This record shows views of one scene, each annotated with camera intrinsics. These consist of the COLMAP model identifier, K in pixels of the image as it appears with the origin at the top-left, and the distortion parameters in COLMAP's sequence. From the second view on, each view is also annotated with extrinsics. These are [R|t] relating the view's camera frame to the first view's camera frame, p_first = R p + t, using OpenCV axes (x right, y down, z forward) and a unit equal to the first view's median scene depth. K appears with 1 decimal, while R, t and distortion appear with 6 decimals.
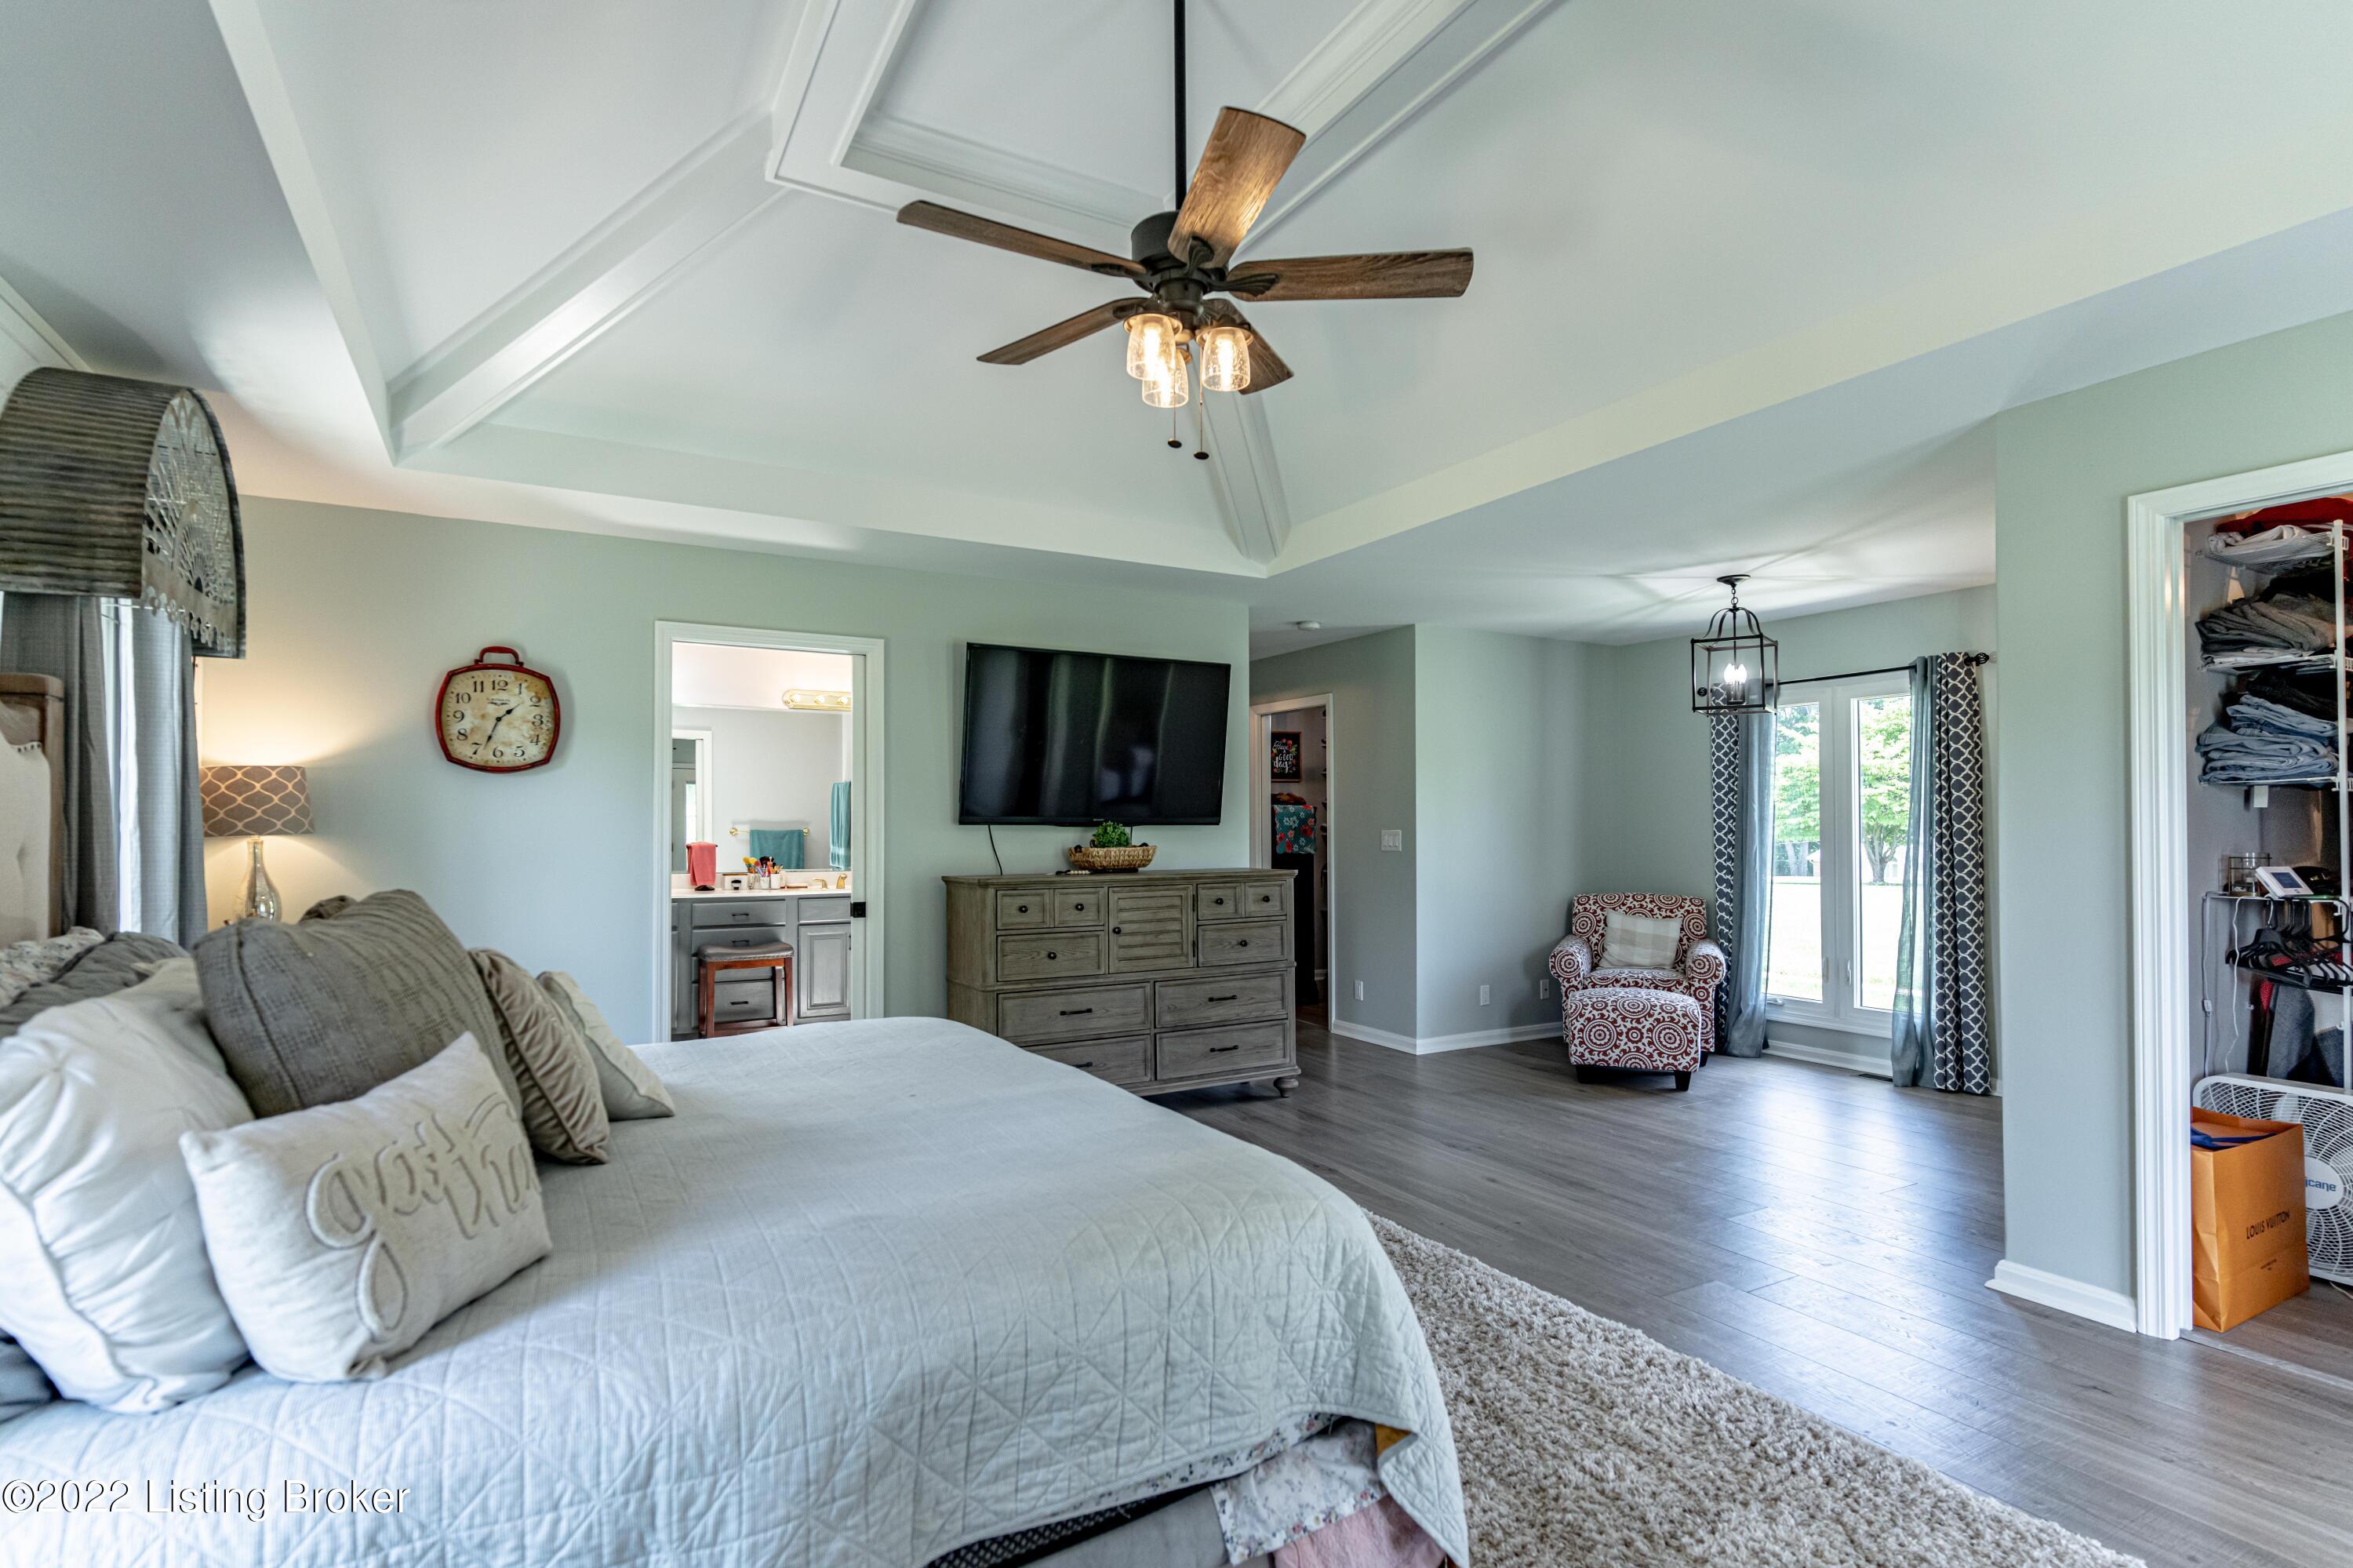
lens RADIAL K [[1122.4, 0, 1180.2], [0, 1122.4, 790.5], [0, 0, 1]] dist [0.002048, -0.000167]
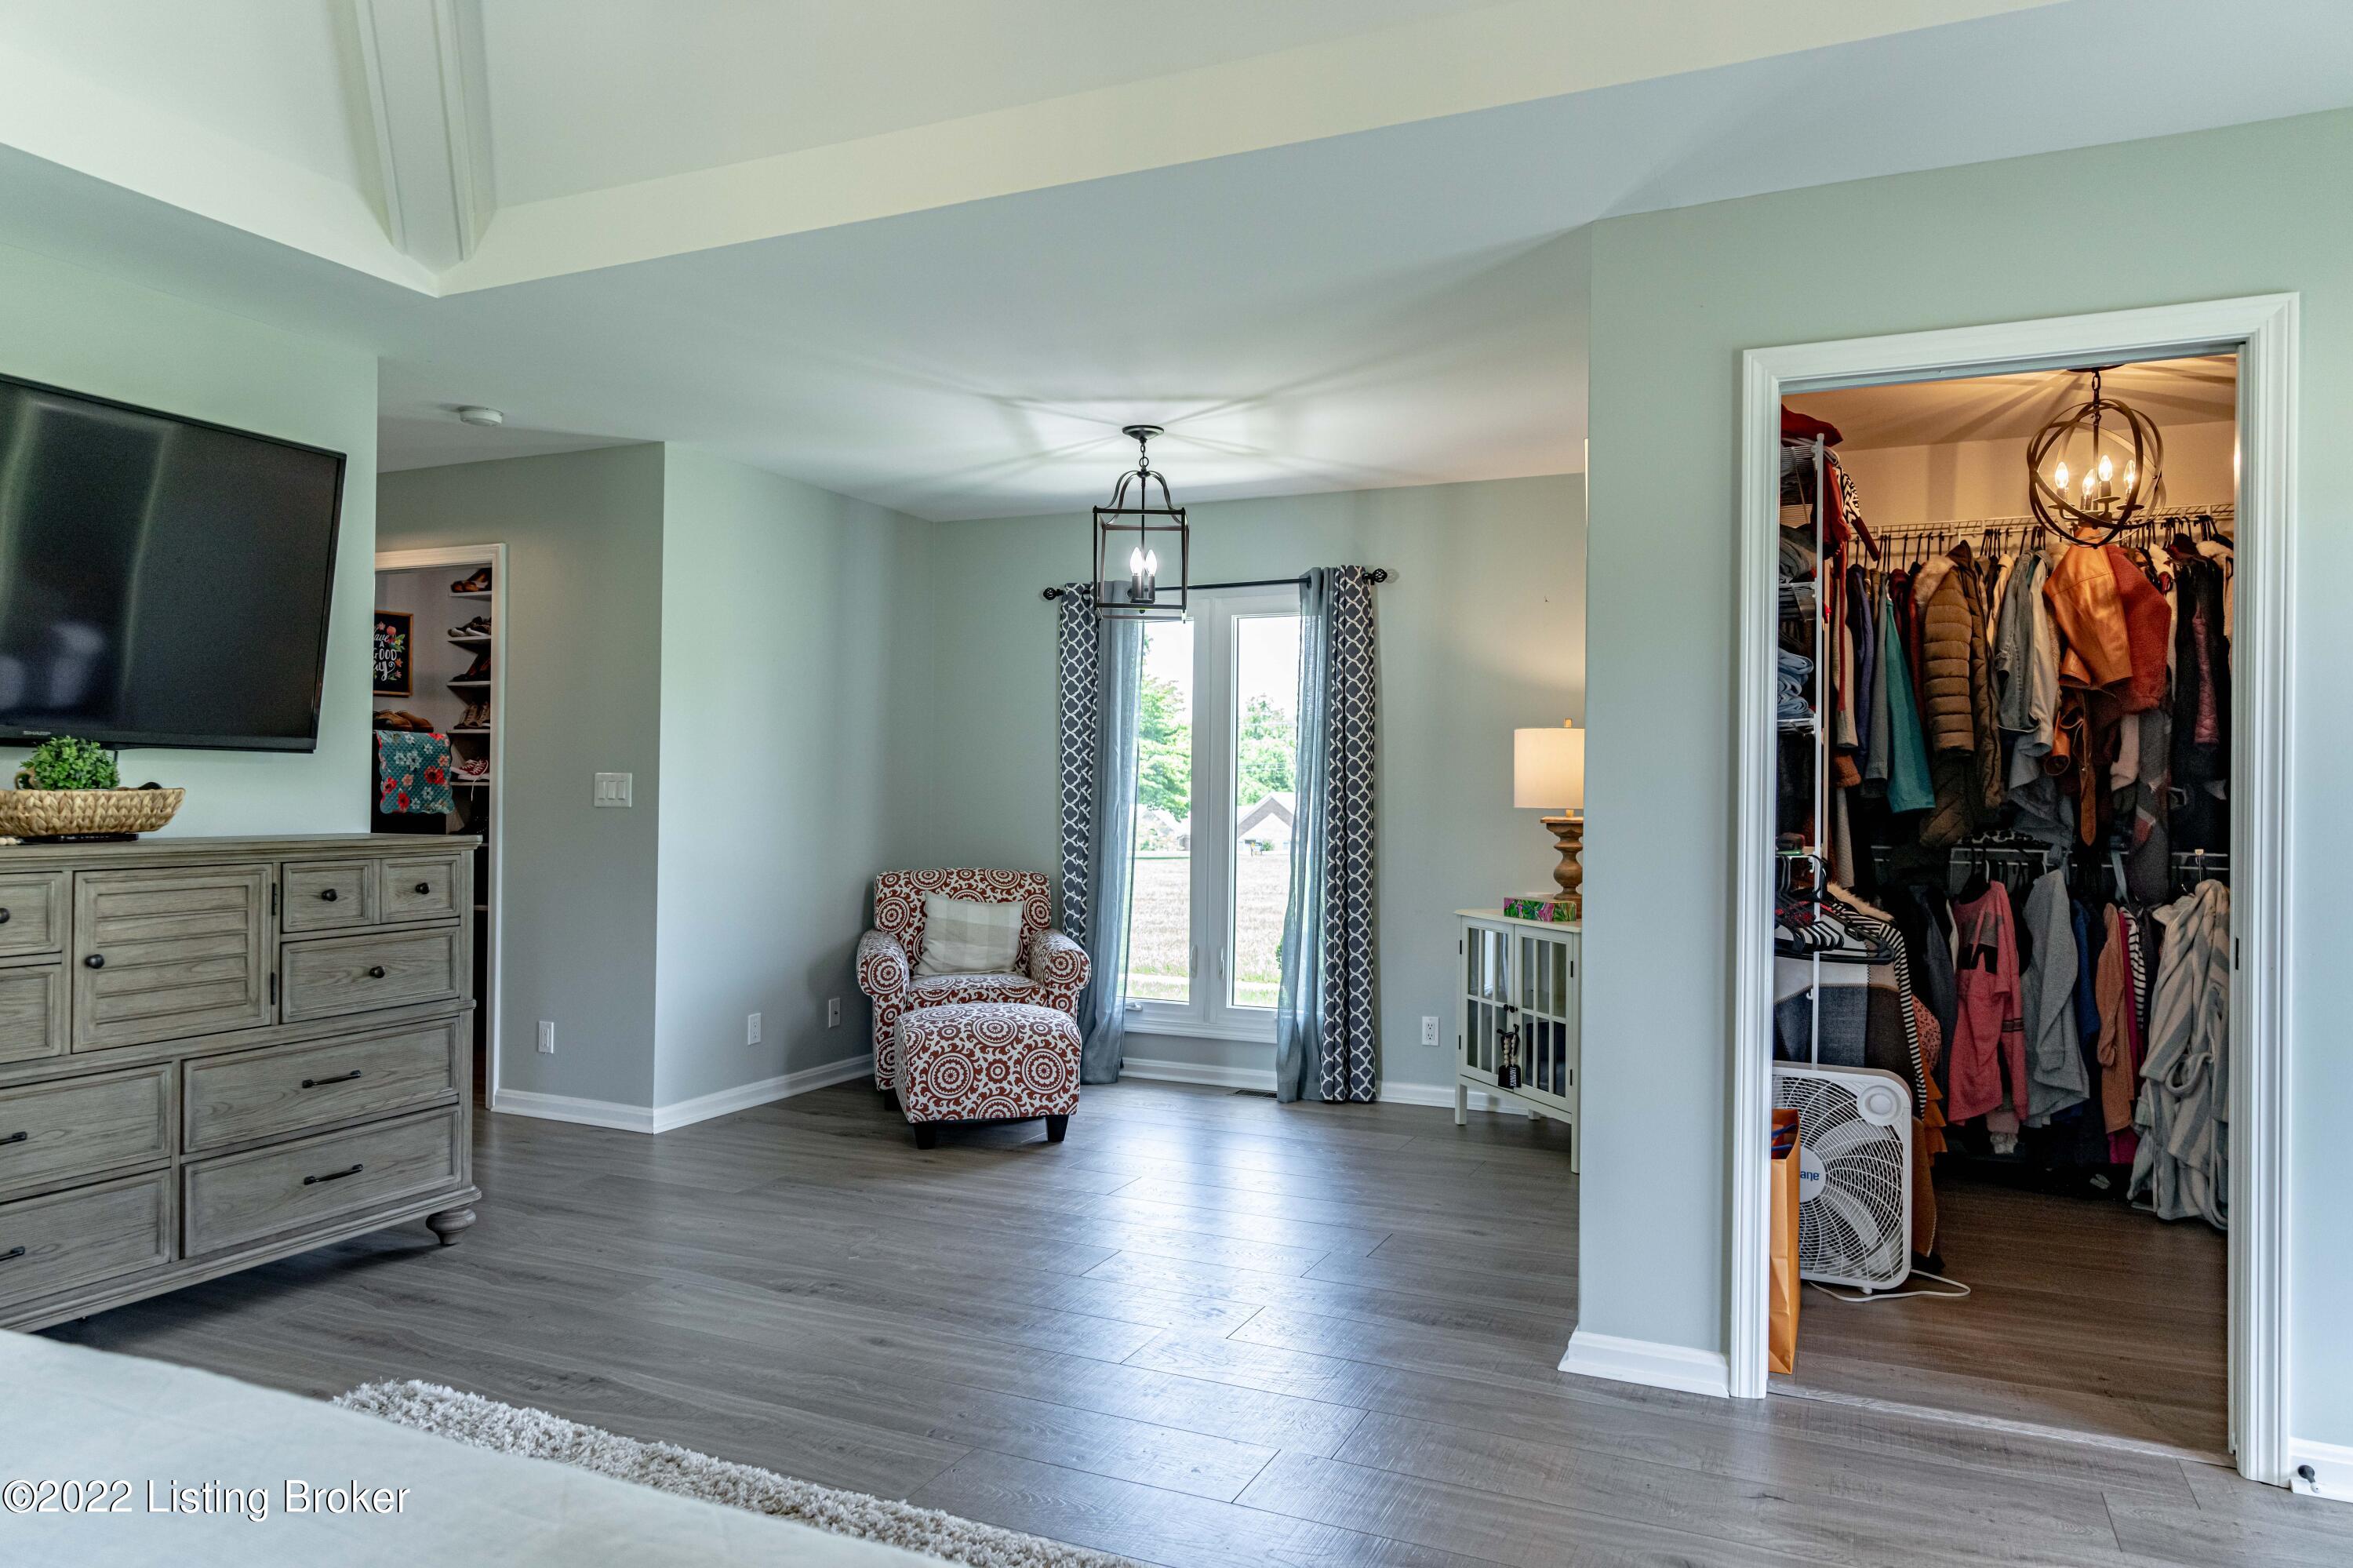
lens RADIAL K [[1499.4, 0, 1175.6], [0, 1499.4, 768.7], [0, 0, 1]] dist [0.001957, 0.001763]
pose [[0.812653, 0.020530, 0.582386, -0.050427], [-0.031463, 0.999467, 0.008669, 0.020274], [-0.581897, -0.025368, 0.812866, 0.192494]]
